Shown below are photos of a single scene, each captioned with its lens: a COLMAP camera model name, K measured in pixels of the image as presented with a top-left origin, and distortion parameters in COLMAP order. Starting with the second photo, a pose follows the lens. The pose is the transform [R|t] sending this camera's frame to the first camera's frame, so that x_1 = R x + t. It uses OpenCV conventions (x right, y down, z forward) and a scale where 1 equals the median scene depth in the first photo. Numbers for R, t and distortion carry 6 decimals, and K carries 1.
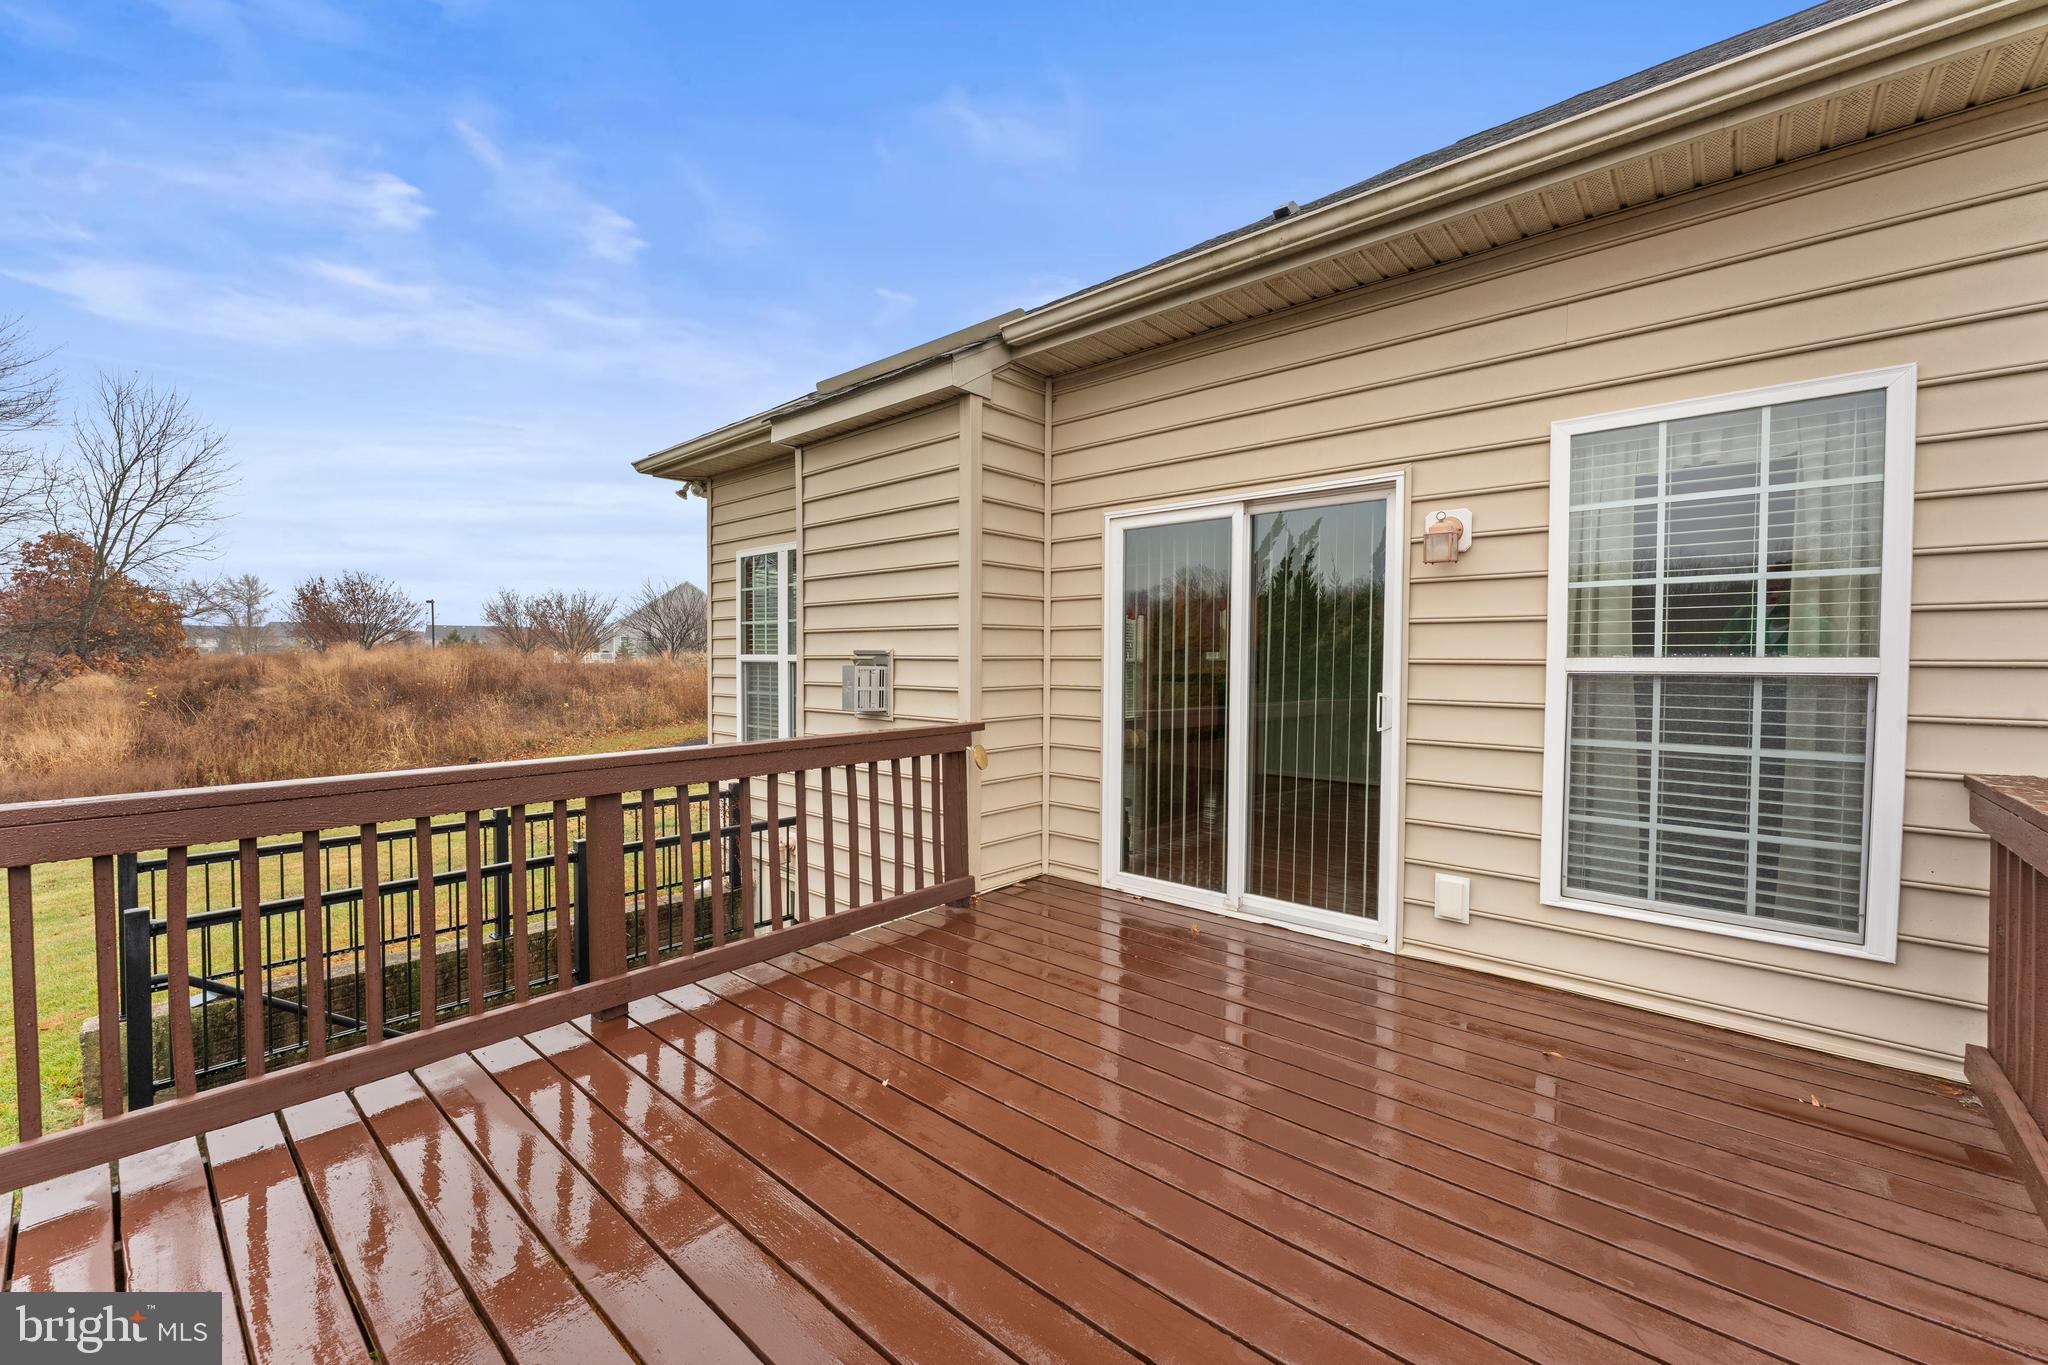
lens RADIAL K [[821.8, 0, 1024.0], [0, 821.8, 682.5], [0, 0, 1]] dist [0.001325, -0.000181]
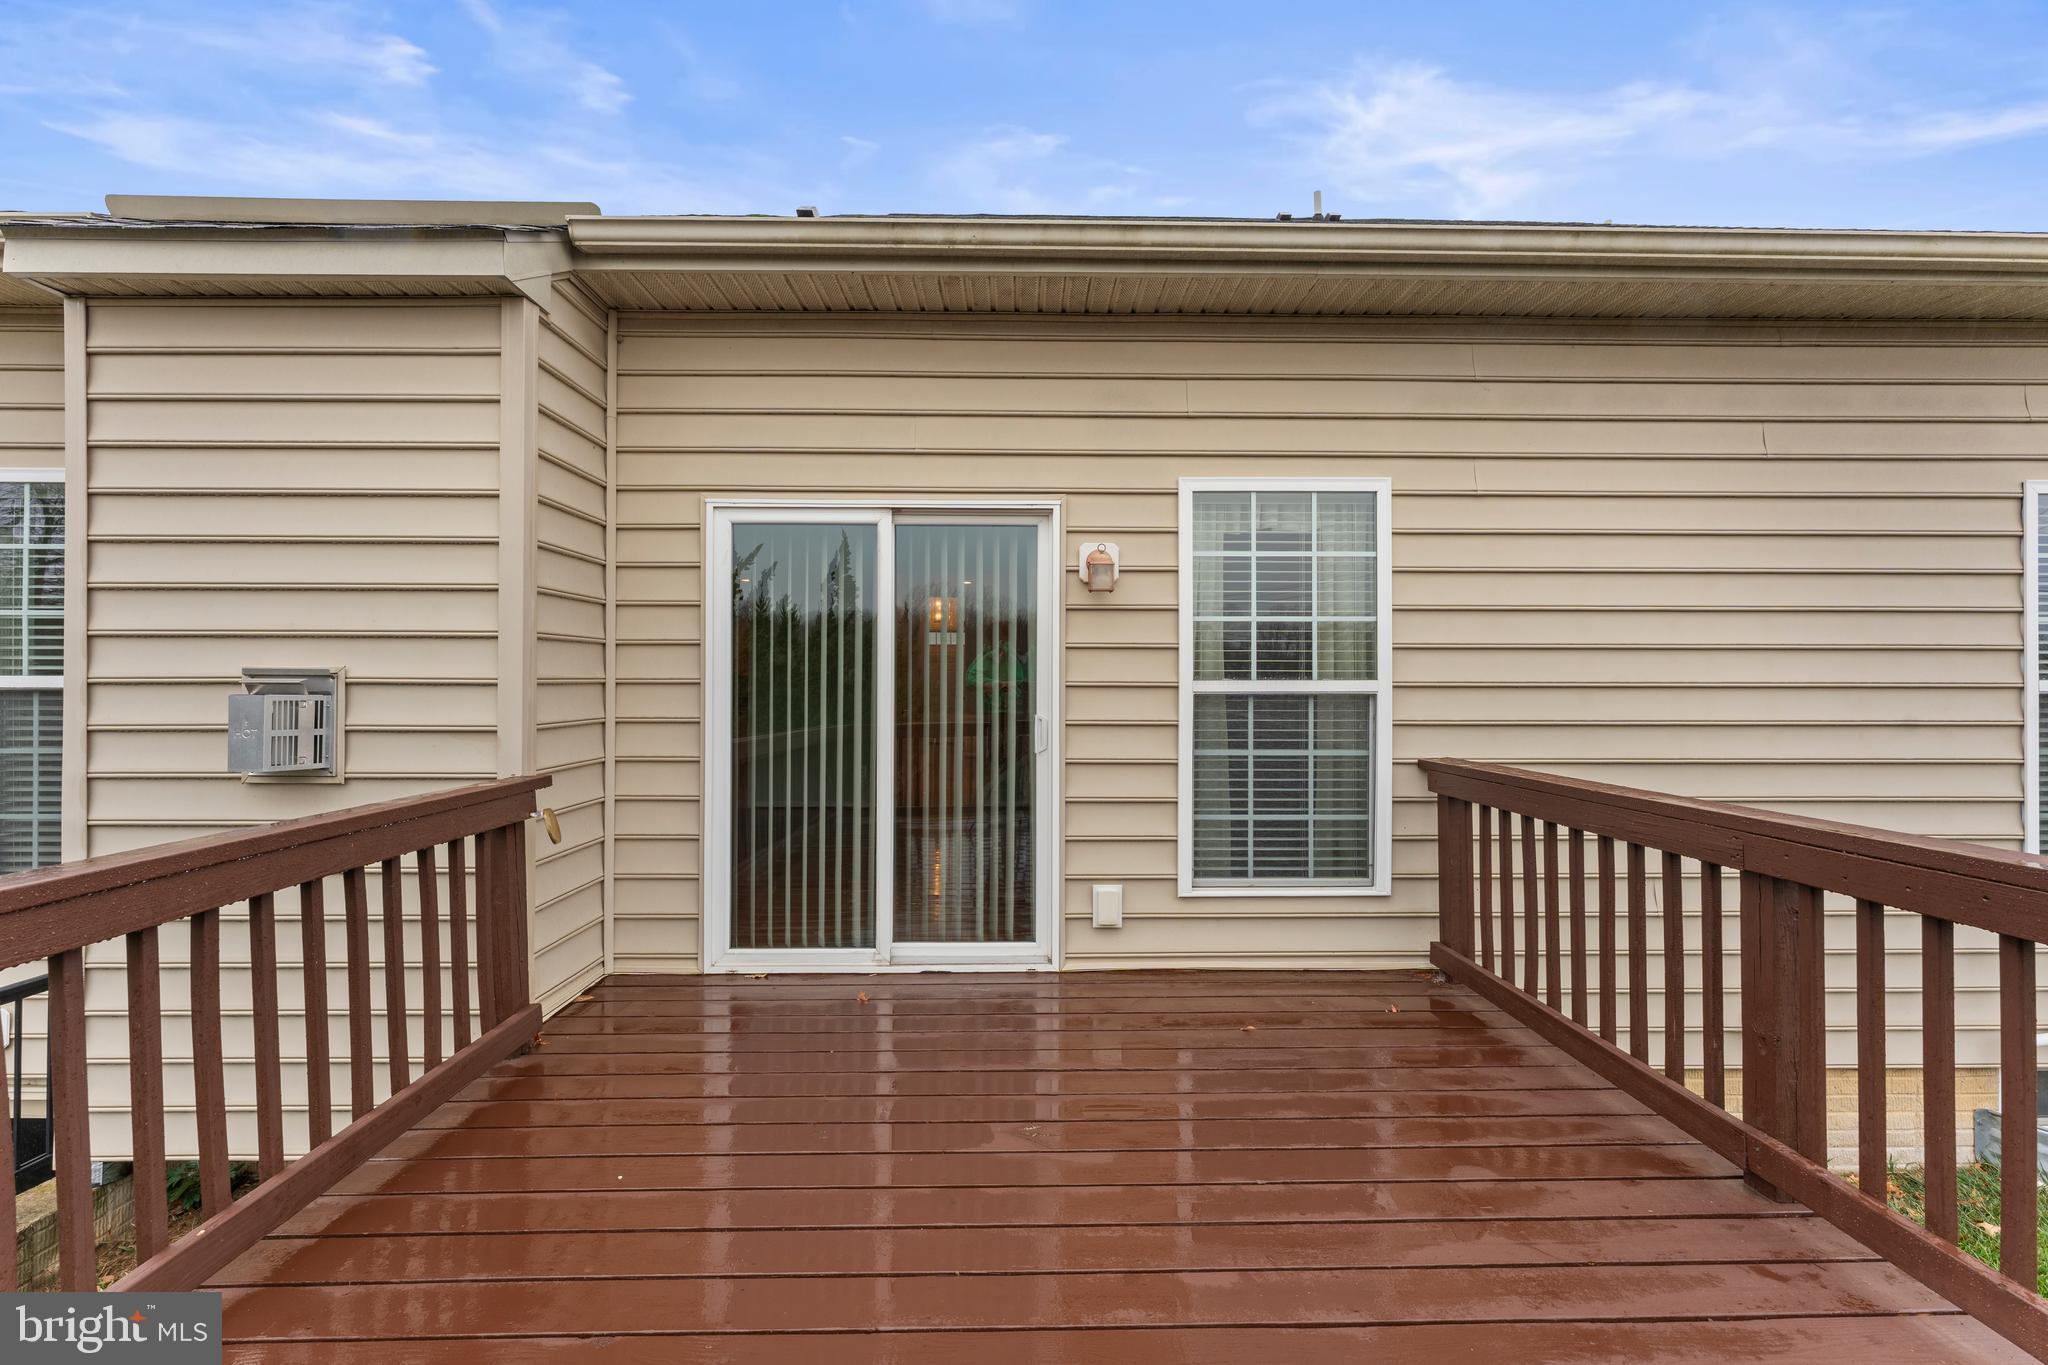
lens RADIAL K [[821.8, 0, 1024.0], [0, 821.8, 682.5], [0, 0, 1]] dist [0.001325, -0.000181]
pose [[0.738222, -0.000617, 0.674557, -0.264170], [0.021249, 0.999525, -0.022340, -0.005801], [-0.674223, 0.030826, 0.737884, 0.264922]]
